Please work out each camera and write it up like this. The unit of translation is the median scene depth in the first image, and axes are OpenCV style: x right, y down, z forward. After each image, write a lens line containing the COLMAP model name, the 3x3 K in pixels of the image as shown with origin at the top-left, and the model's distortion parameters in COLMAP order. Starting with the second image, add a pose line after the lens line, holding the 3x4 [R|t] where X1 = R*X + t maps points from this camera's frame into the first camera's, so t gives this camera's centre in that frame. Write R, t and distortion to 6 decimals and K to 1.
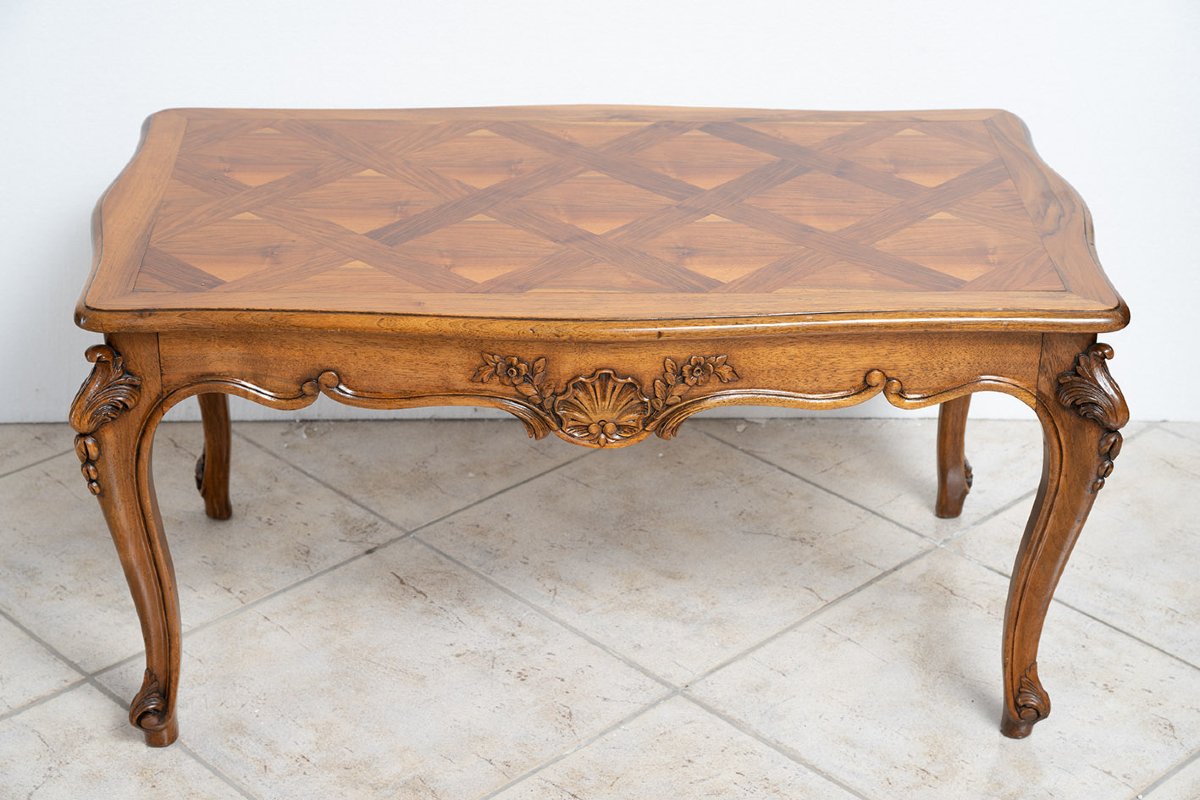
lens RADIAL K [[2500.3, 0, 596.6], [0, 2500.3, 391.2], [0, 0, 1]] dist [0.006027, 0.000000]
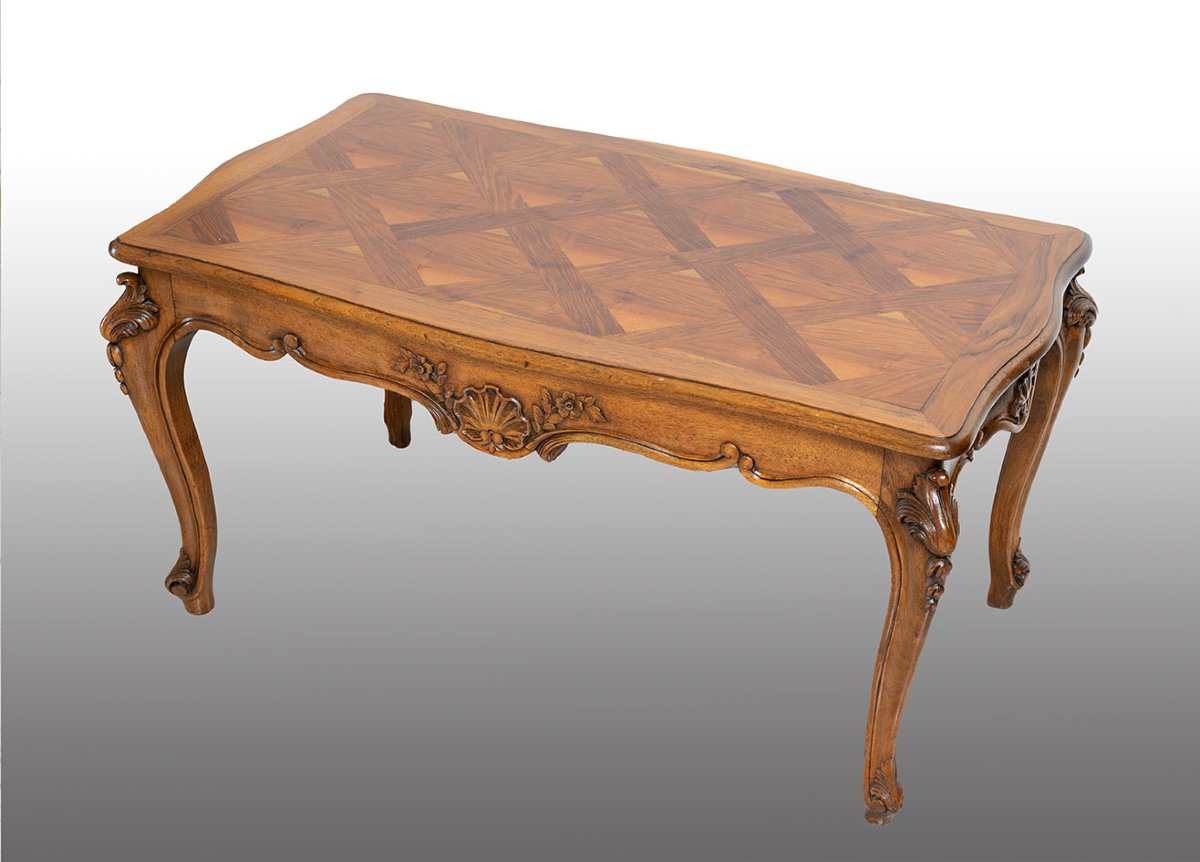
lens RADIAL K [[2104.9, 0, 610.1], [0, 2104.9, 435.9], [0, 0, 1]] dist [-0.037937, 0.000000]
pose [[0.884445, 0.229257, -0.406446, 0.421980], [-0.210867, 0.973348, 0.090165, -0.079672], [0.416284, 0.005960, 0.909215, 0.176726]]
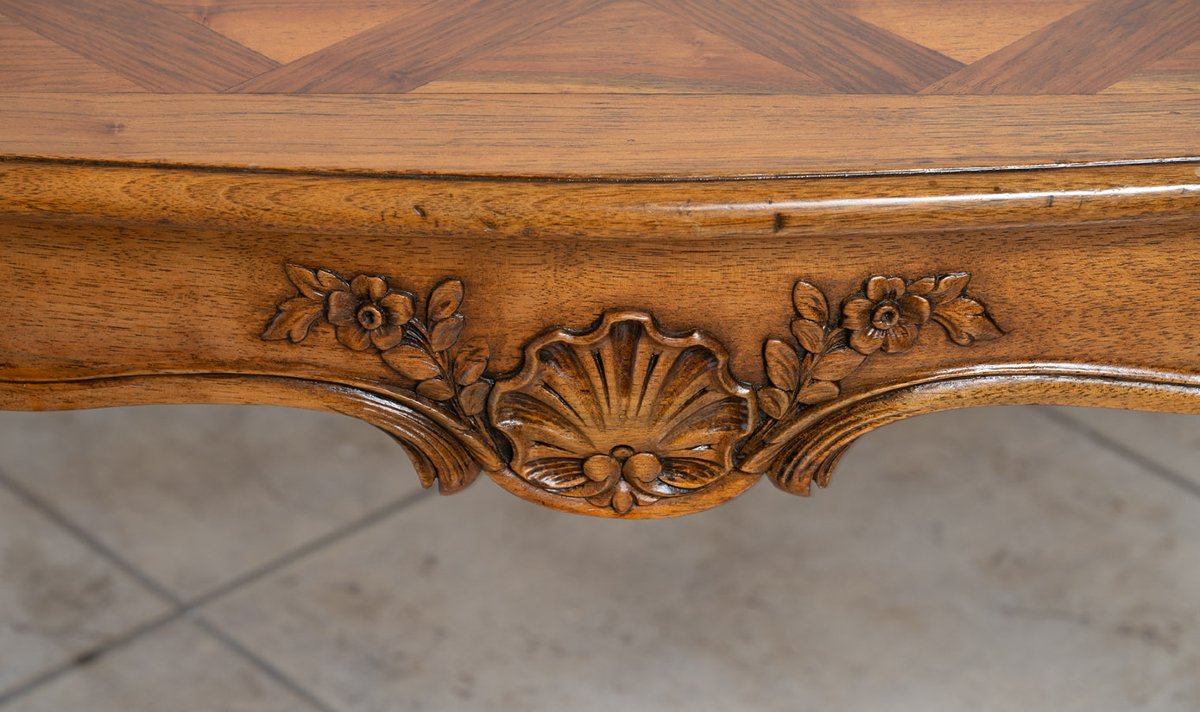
lens RADIAL K [[4267.5, 0, 593.9], [0, 4267.5, 359.8], [0, 0, 1]] dist [-0.008222, 0.000000]
pose [[0.999411, 0.005505, -0.033882, 0.018900], [-0.002744, 0.996710, 0.081006, -0.050324], [0.034217, -0.080866, 0.996138, 0.380758]]
